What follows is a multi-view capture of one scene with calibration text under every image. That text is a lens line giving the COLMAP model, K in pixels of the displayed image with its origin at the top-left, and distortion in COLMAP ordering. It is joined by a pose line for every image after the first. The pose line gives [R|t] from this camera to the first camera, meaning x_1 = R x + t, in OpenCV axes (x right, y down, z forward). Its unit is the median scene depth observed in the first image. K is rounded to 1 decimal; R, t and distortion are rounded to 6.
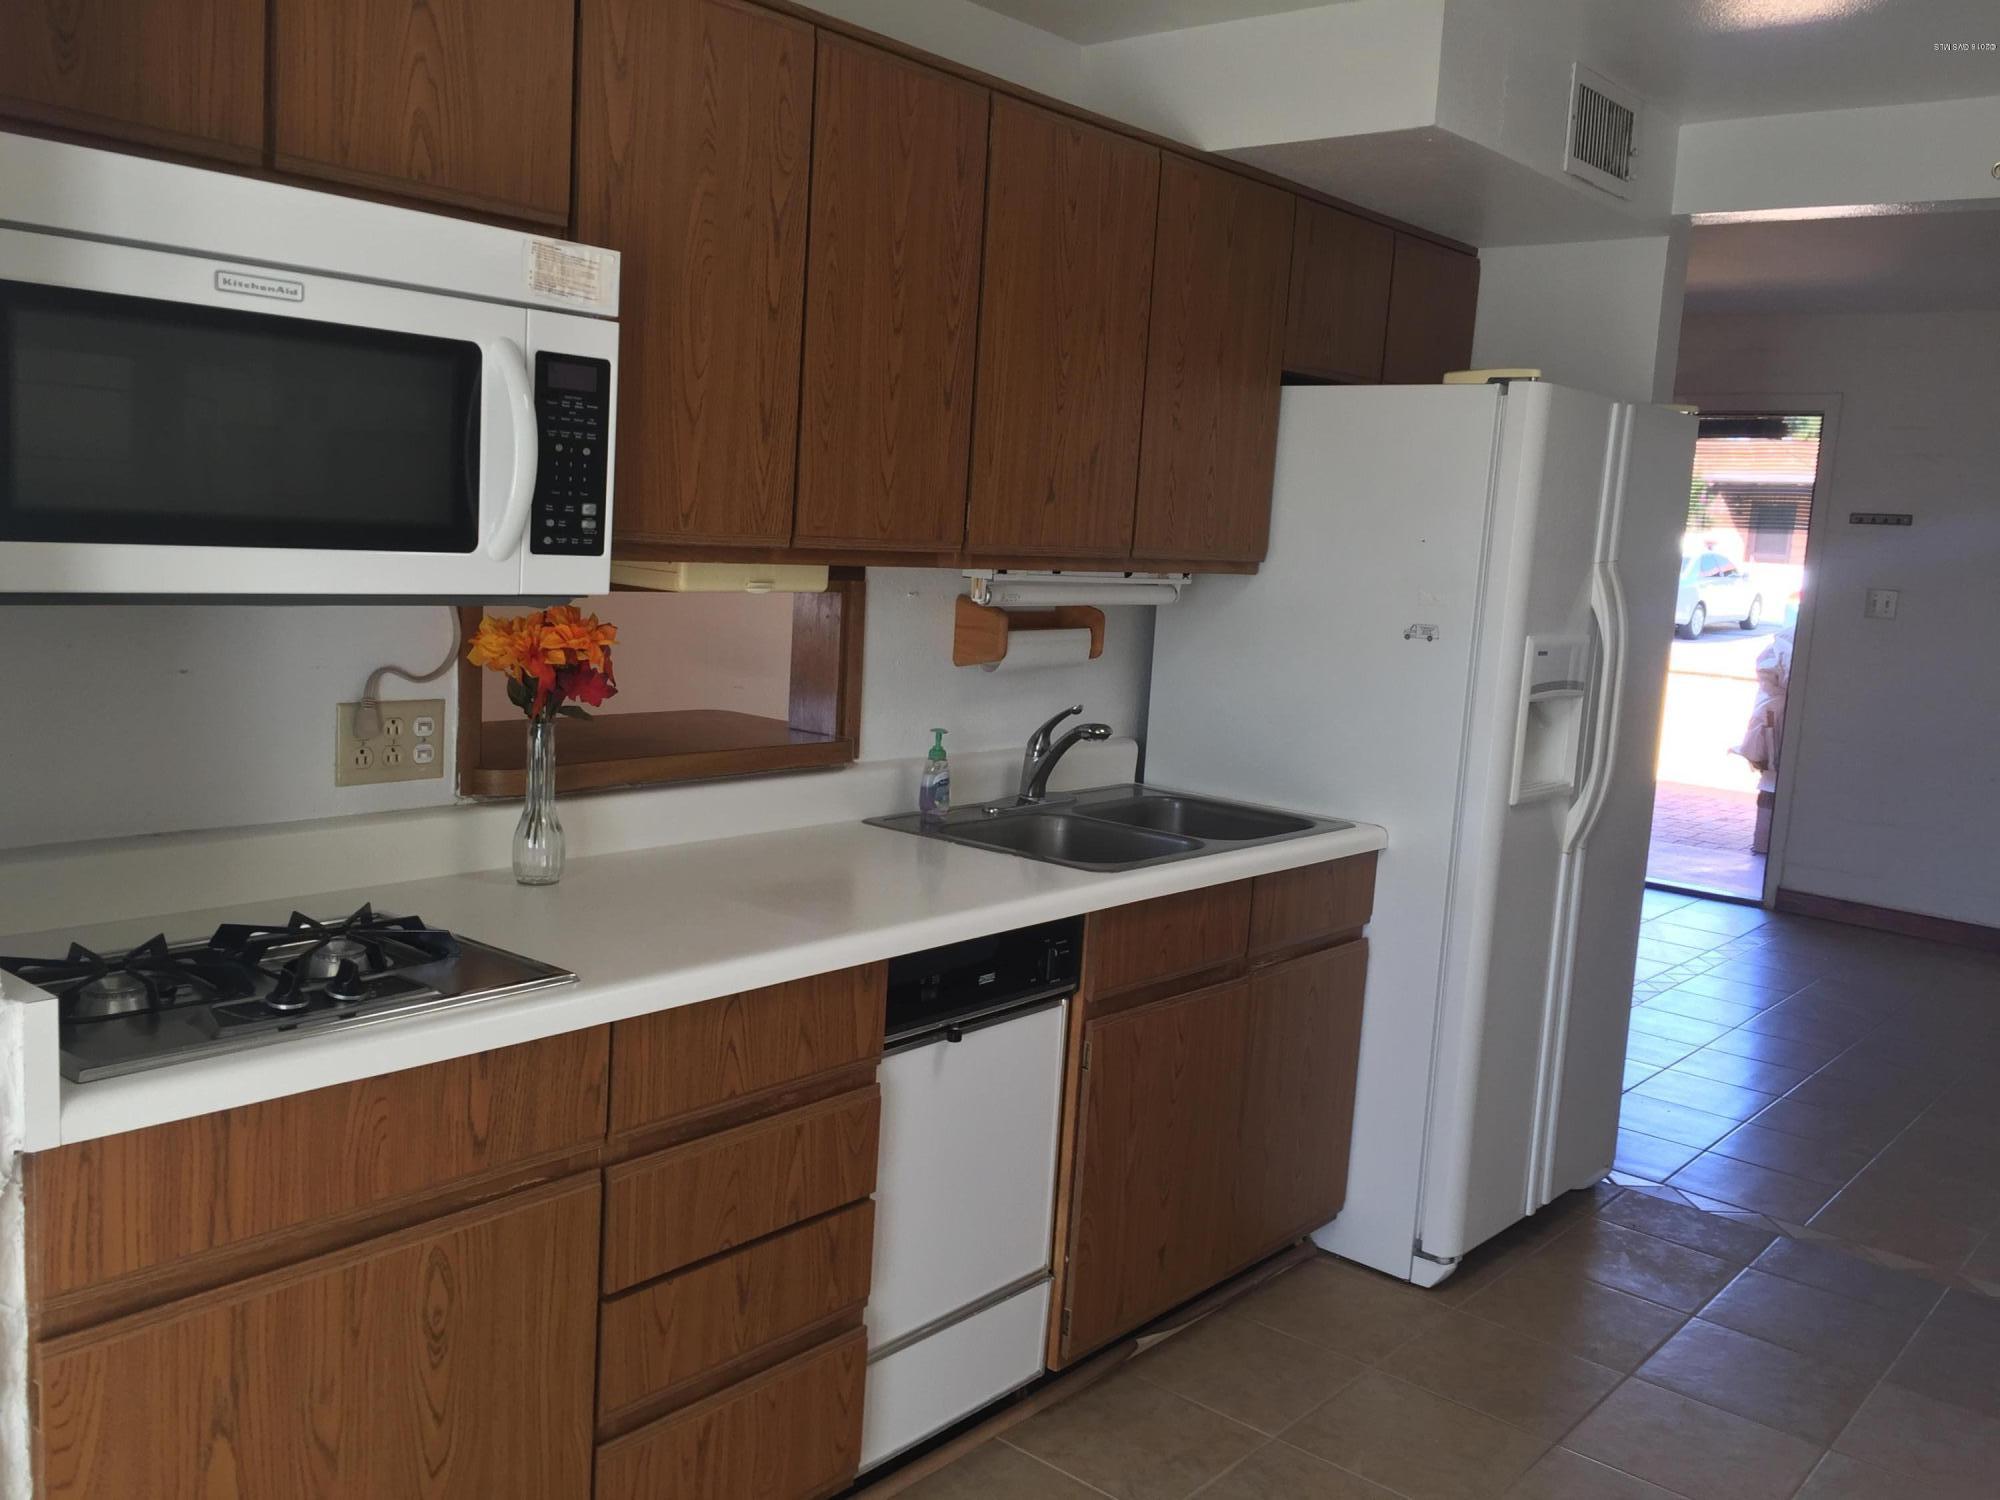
lens RADIAL K [[1695.1, 0, 1000.0], [0, 1695.1, 750.0], [0, 0, 1]] dist [-0.011764, 0.010168]
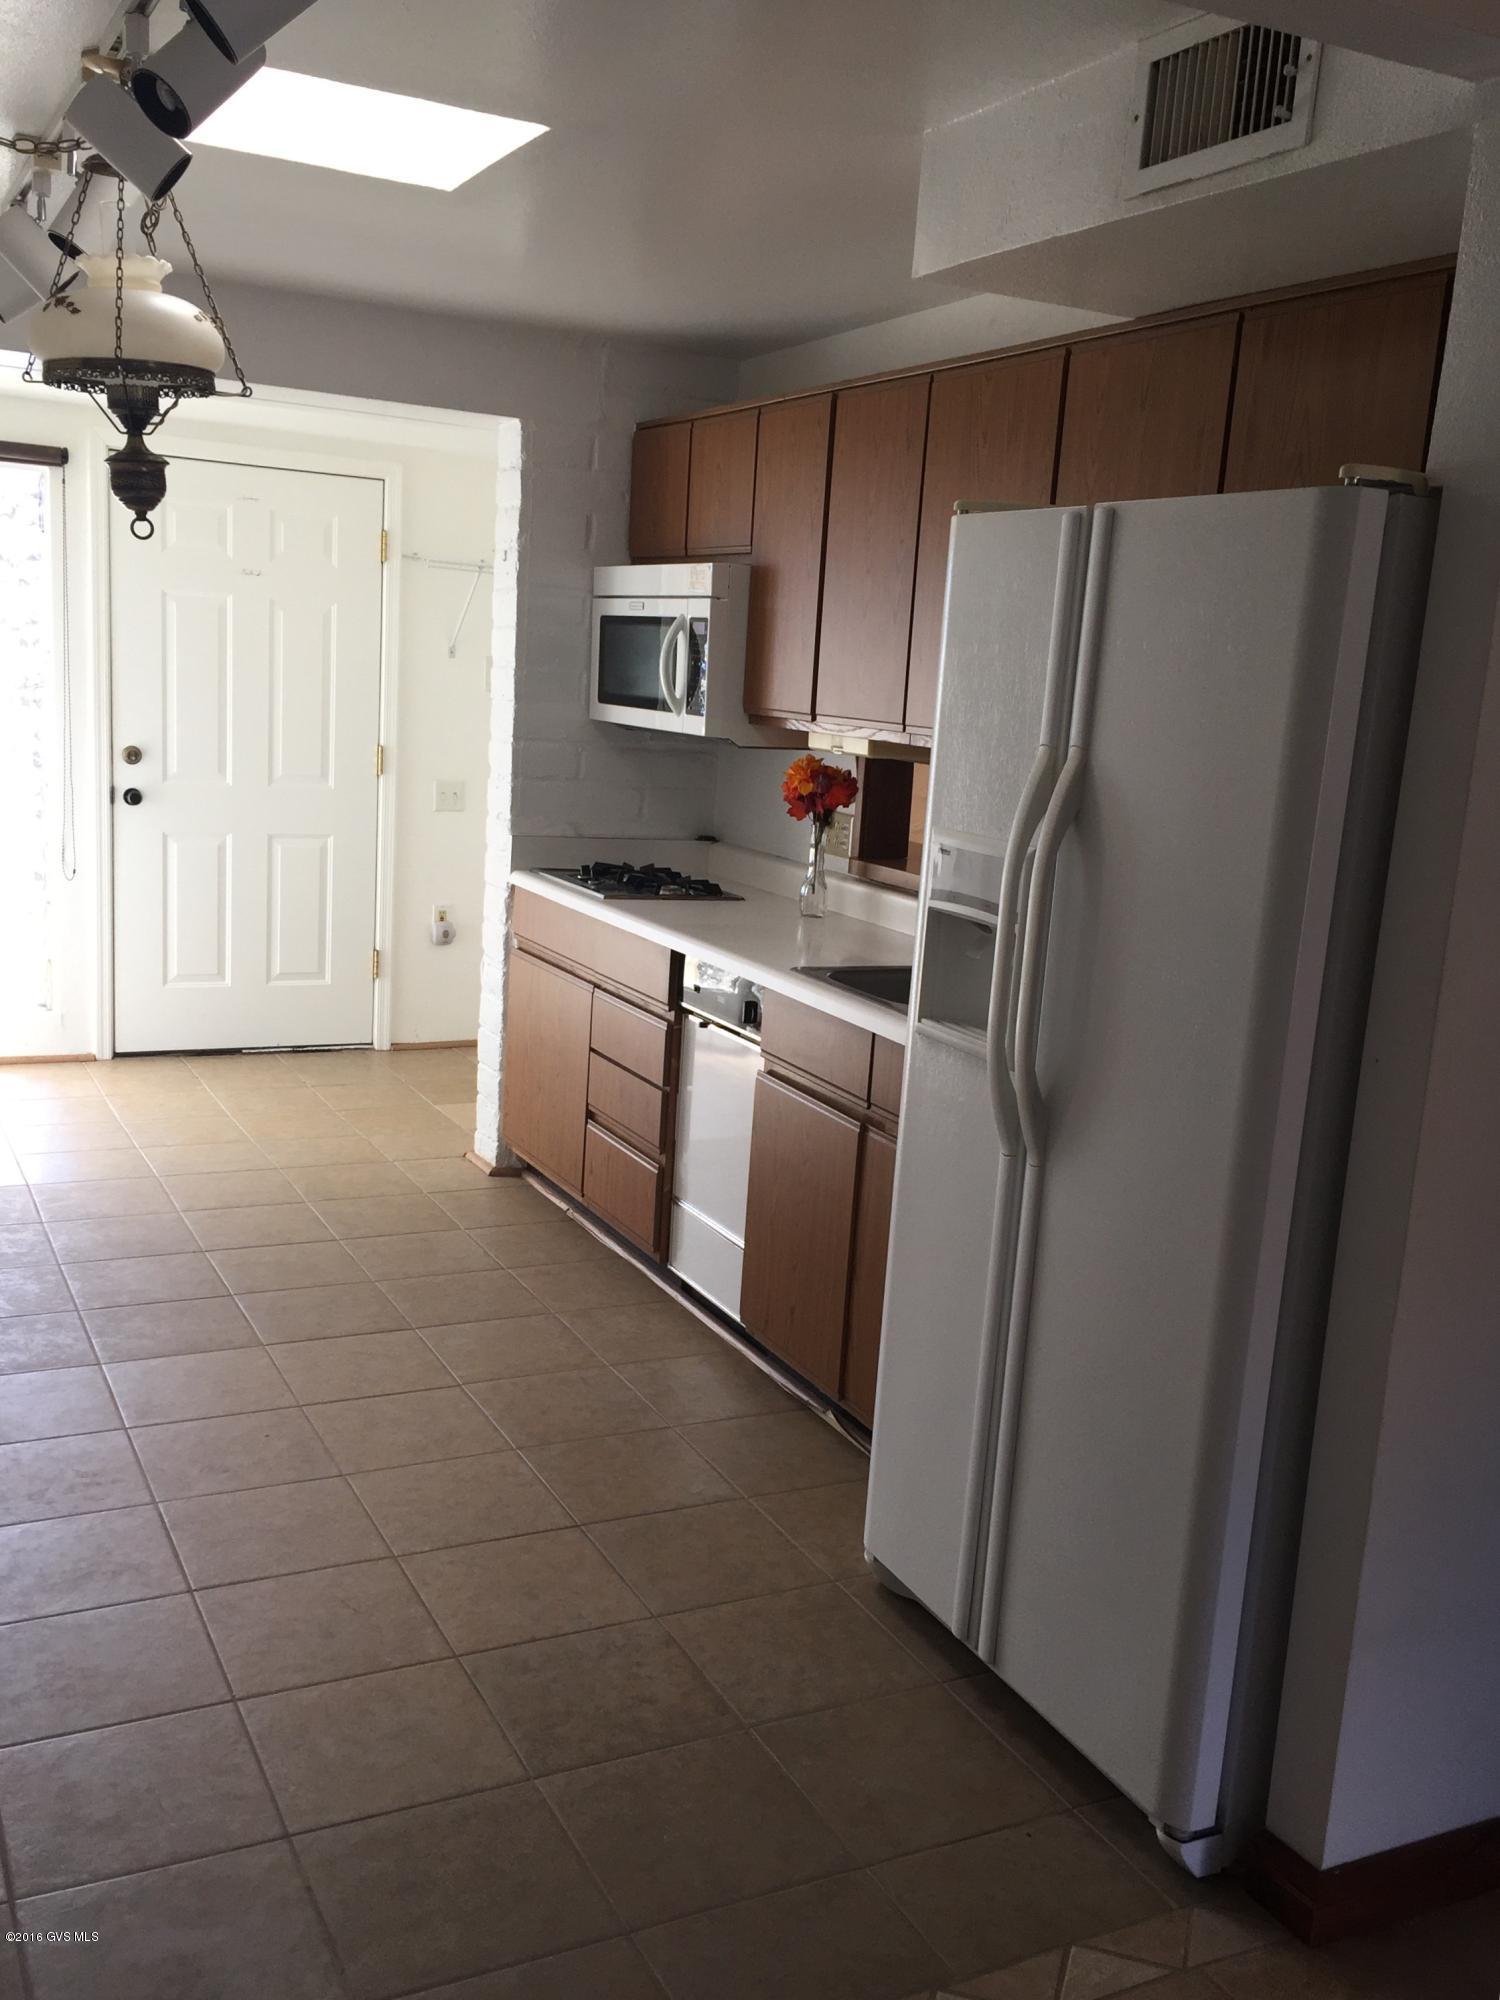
lens RADIAL K [[1851.8, 0, 750.4], [0, 1851.8, 1053.3], [0, 0, 1]] dist [0.004625, 0.011315]
pose [[-0.387653, 0.115574, -0.914531, 1.822854], [-0.208176, 0.955502, 0.208994, -0.207571], [0.897991, 0.271401, -0.346344, 1.949103]]
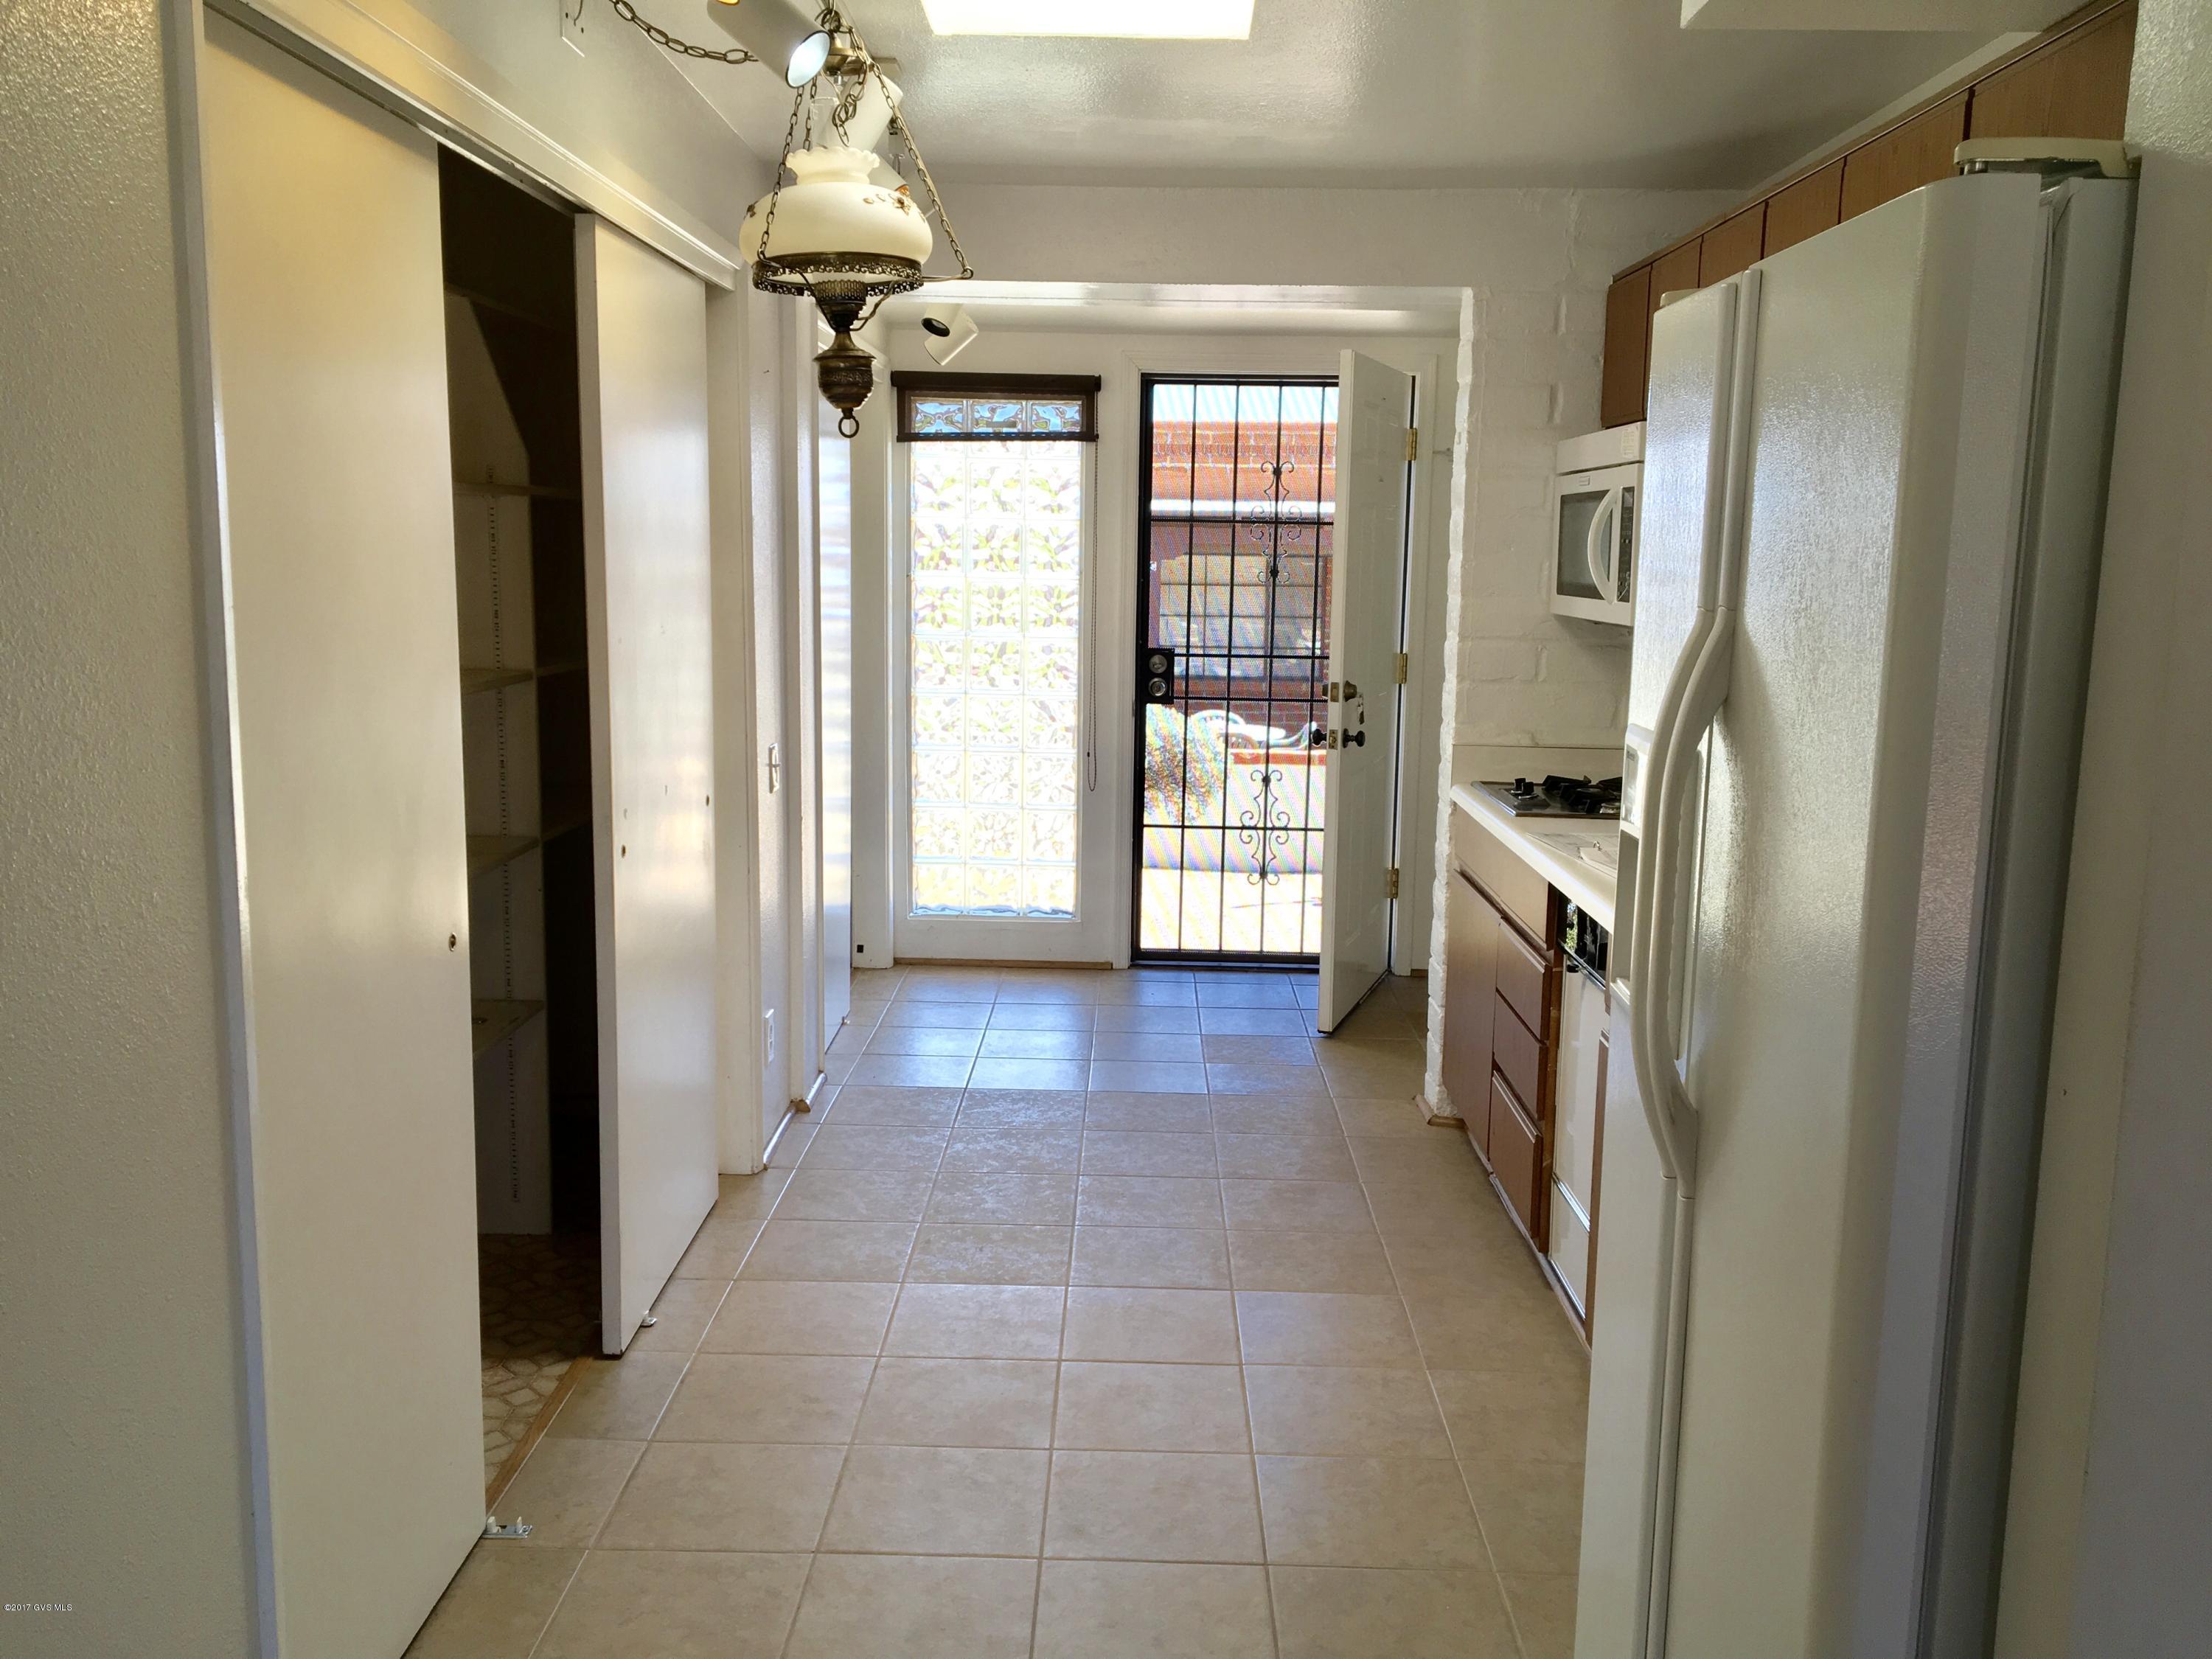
lens RADIAL K [[1858.0, 0, 1106.0], [0, 1858.0, 829.5], [0, 0, 1]] dist [0.103062, -0.180982]
pose [[-0.775420, 0.034249, -0.630517, 1.411504], [-0.138588, 0.964951, 0.222853, -0.243515], [0.616050, 0.260187, -0.743495, 2.149240]]
